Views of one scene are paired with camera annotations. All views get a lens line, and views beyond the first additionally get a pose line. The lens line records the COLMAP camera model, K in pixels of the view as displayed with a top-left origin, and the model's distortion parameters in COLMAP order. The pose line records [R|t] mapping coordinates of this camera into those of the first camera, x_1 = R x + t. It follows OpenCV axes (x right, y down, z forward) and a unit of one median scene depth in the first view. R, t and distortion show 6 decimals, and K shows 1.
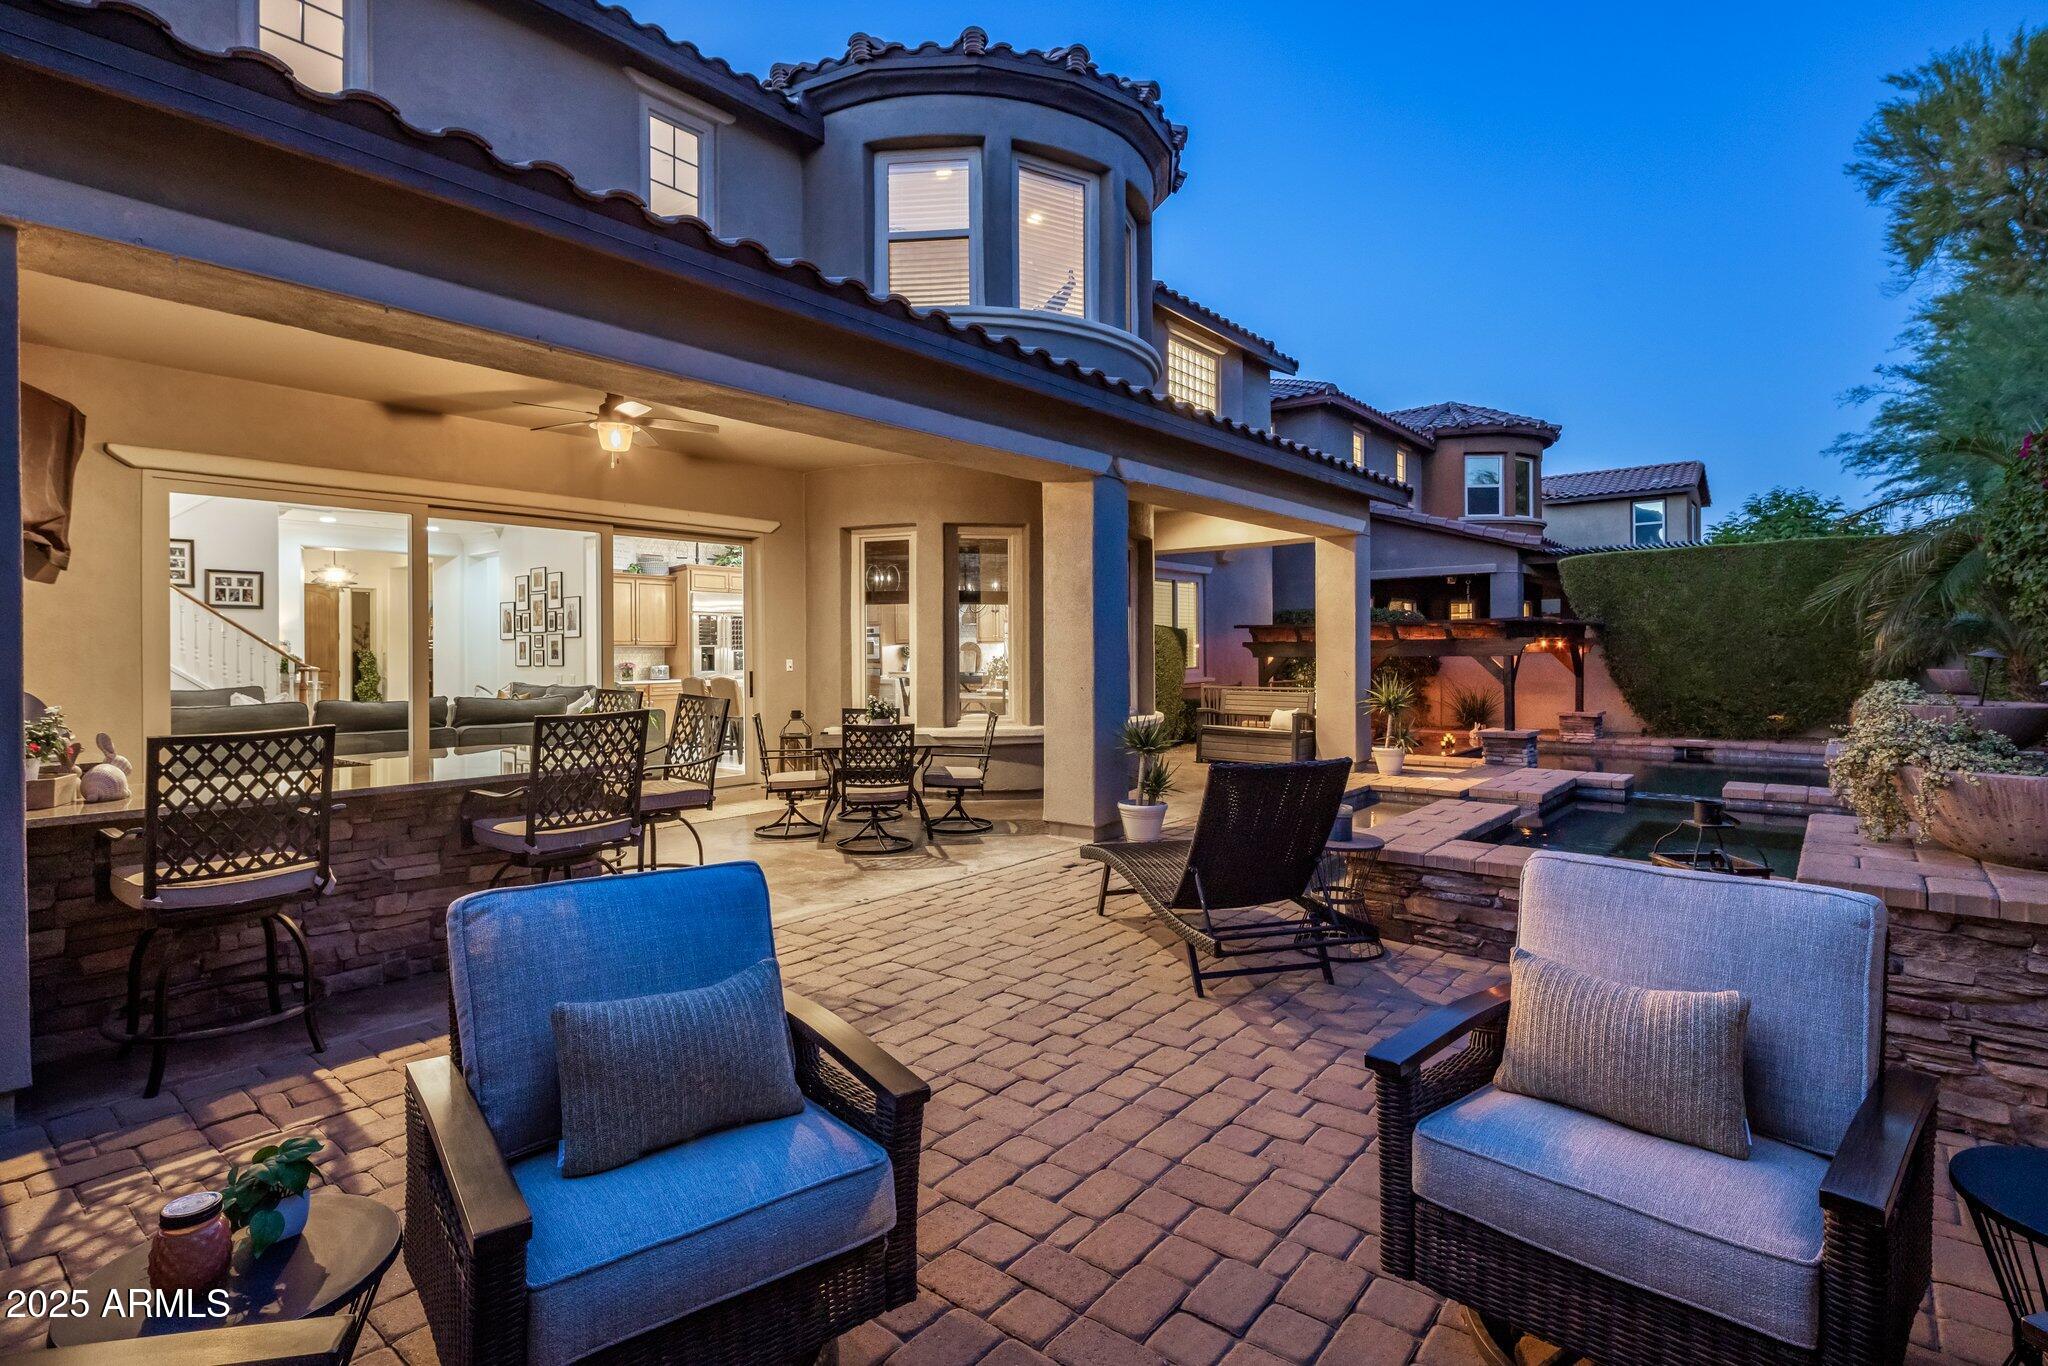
lens RADIAL K [[995.3, 0, 999.9], [0, 995.3, 655.1], [0, 0, 1]] dist [0.002016, -0.003796]
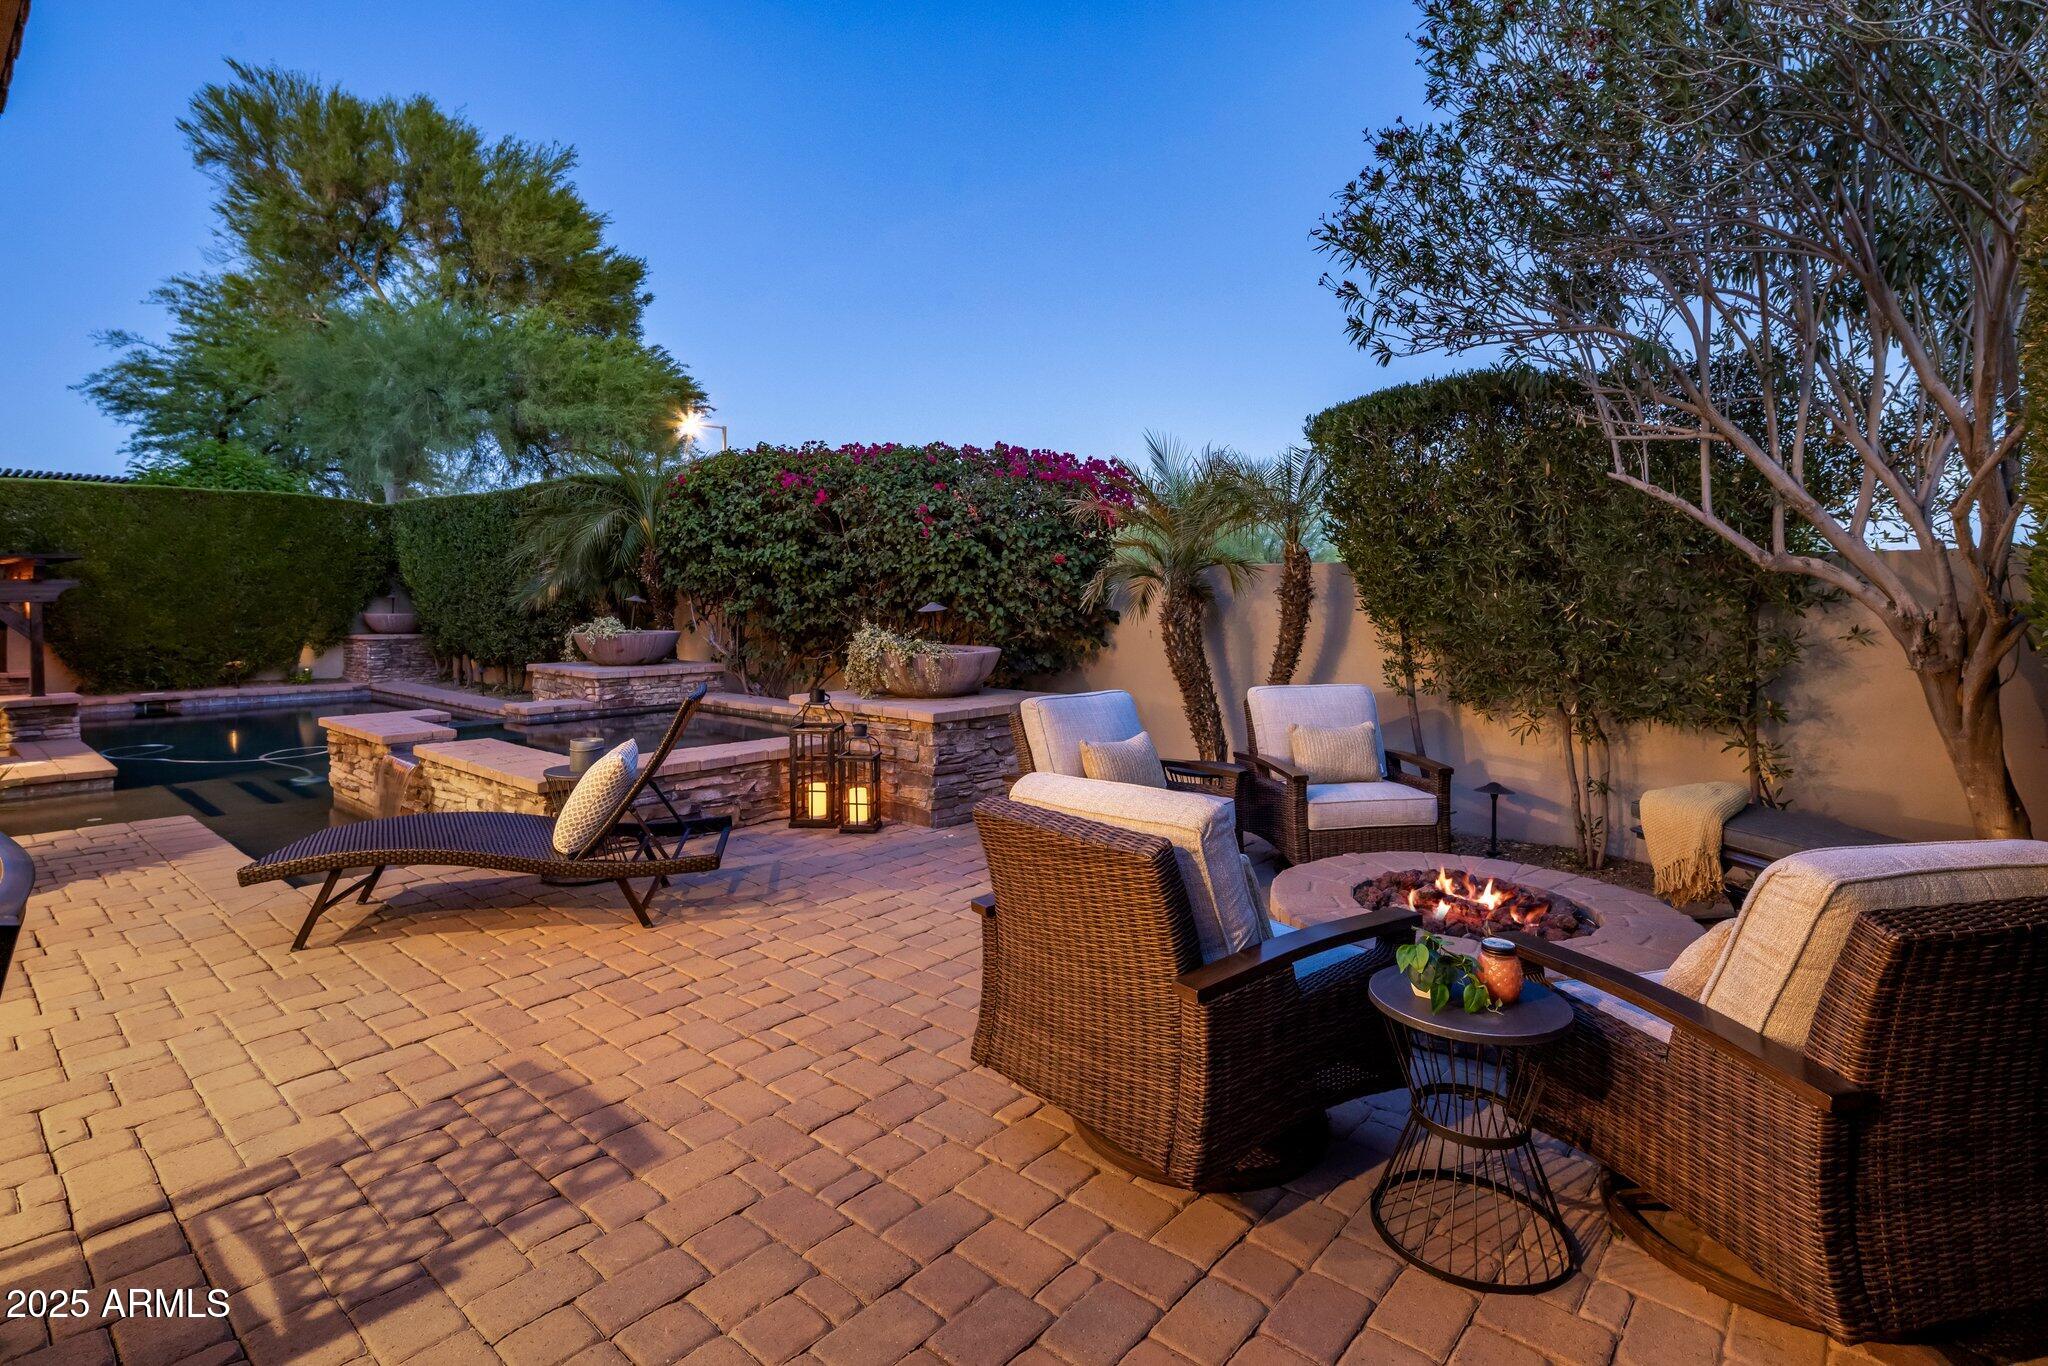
lens RADIAL K [[995.3, 0, 1042.9], [0, 995.3, 610.4], [0, 0, 1]] dist [0.002016, -0.003796]
pose [[0.003580, -0.007723, 0.999964, -0.228250], [0.001257, 0.999969, 0.007719, 0.001706], [-0.999993, 0.001230, 0.003590, 0.161543]]
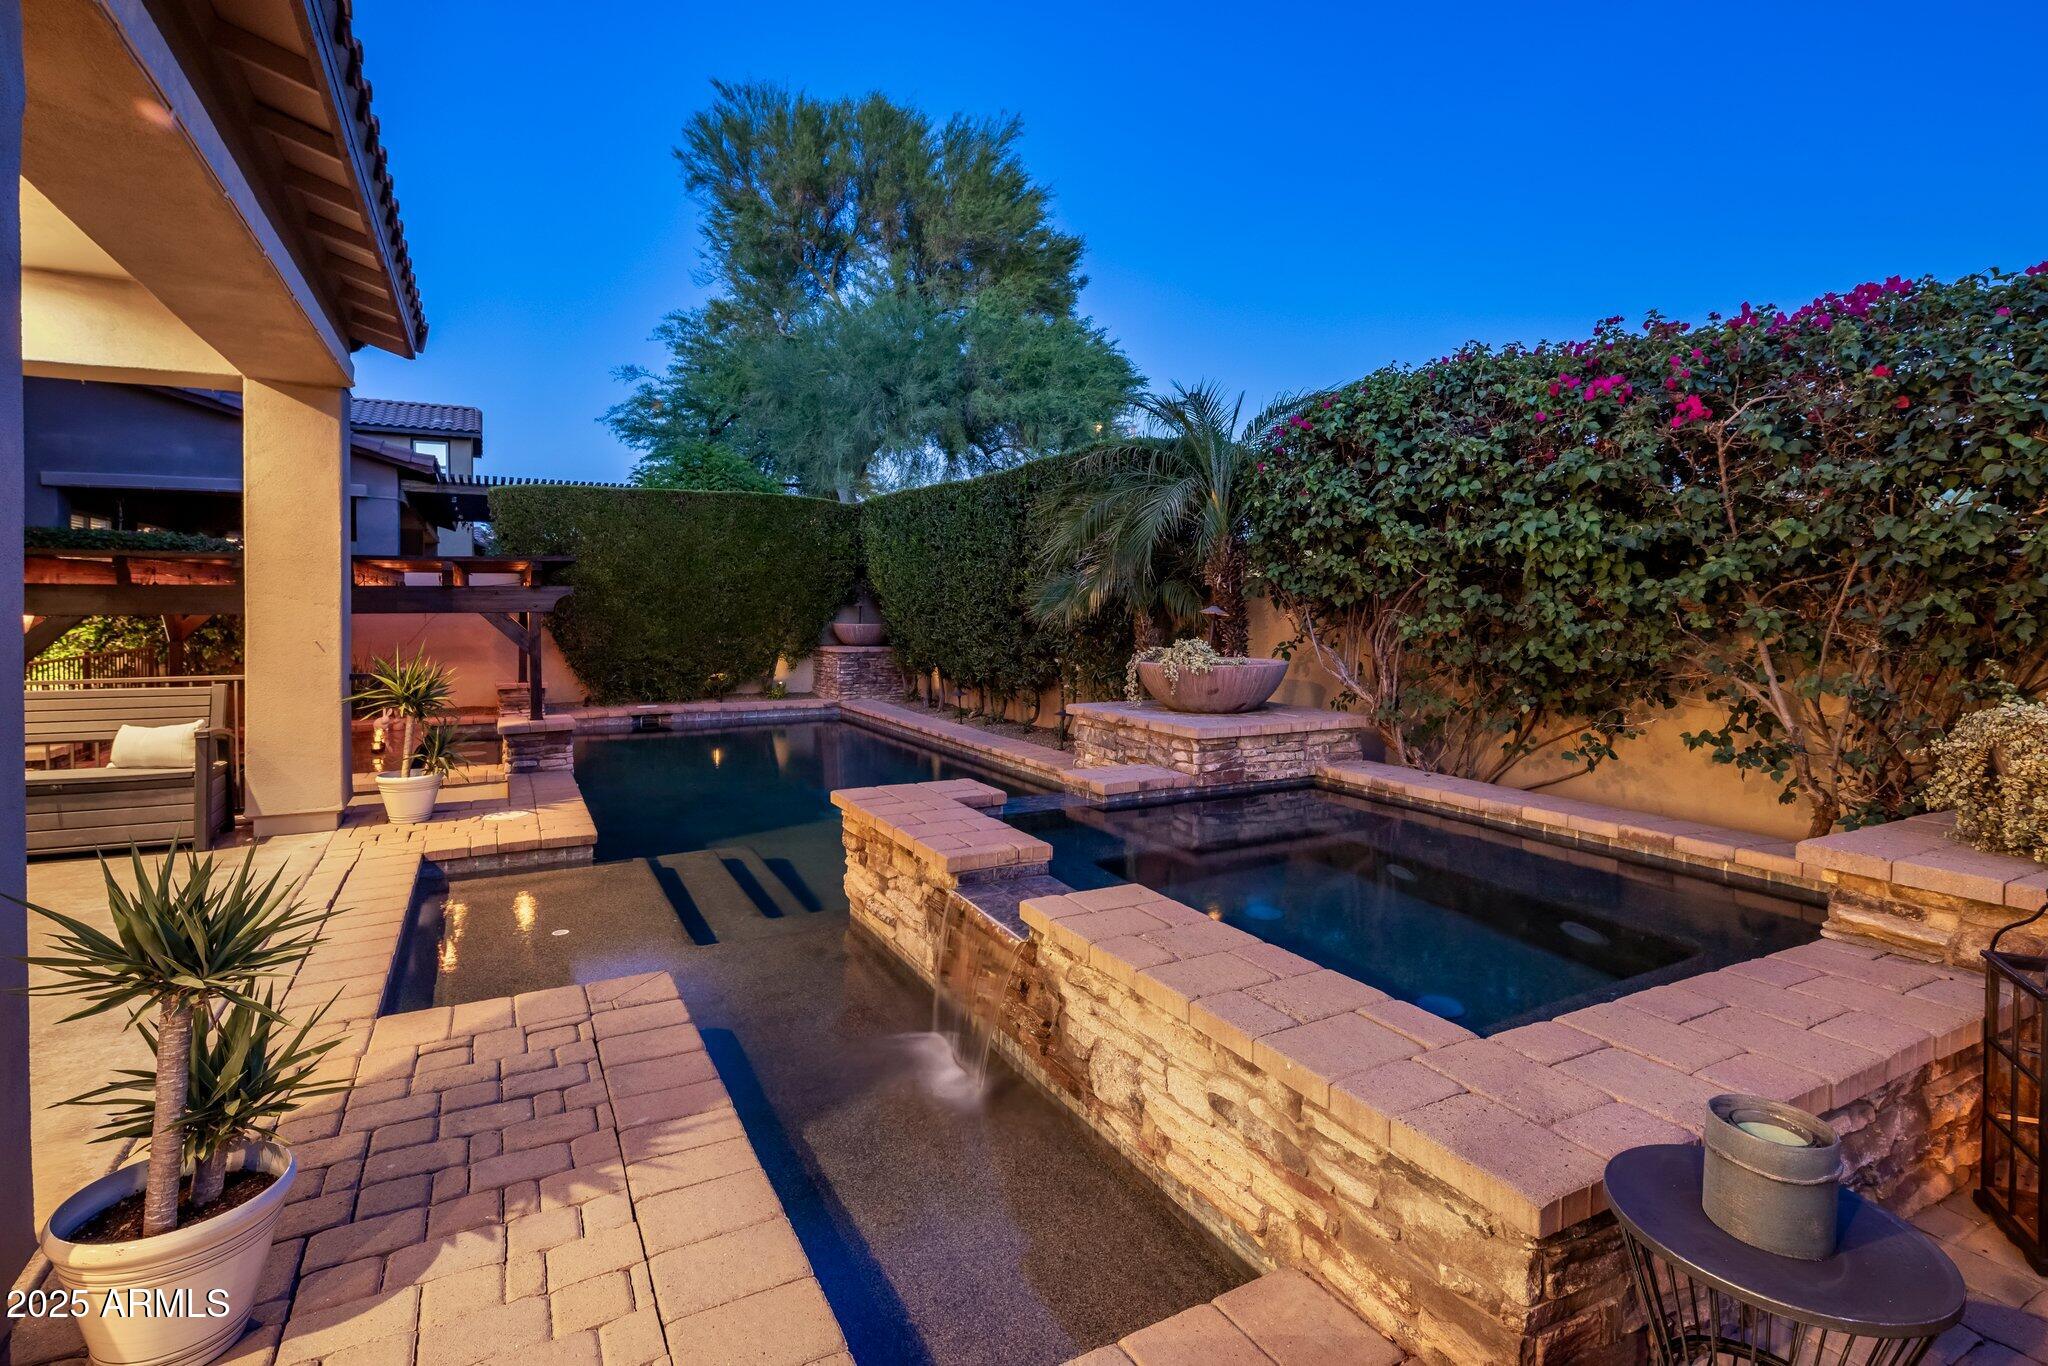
lens RADIAL K [[995.3, 0, 1033.0], [0, 995.3, 620.0], [0, 0, 1]] dist [0.002016, -0.003796]
pose [[0.365633, -0.008814, 0.930718, -0.003150], [-0.002340, 0.999943, 0.010389, -0.001431], [-0.930756, -0.005976, 0.365591, 0.352501]]
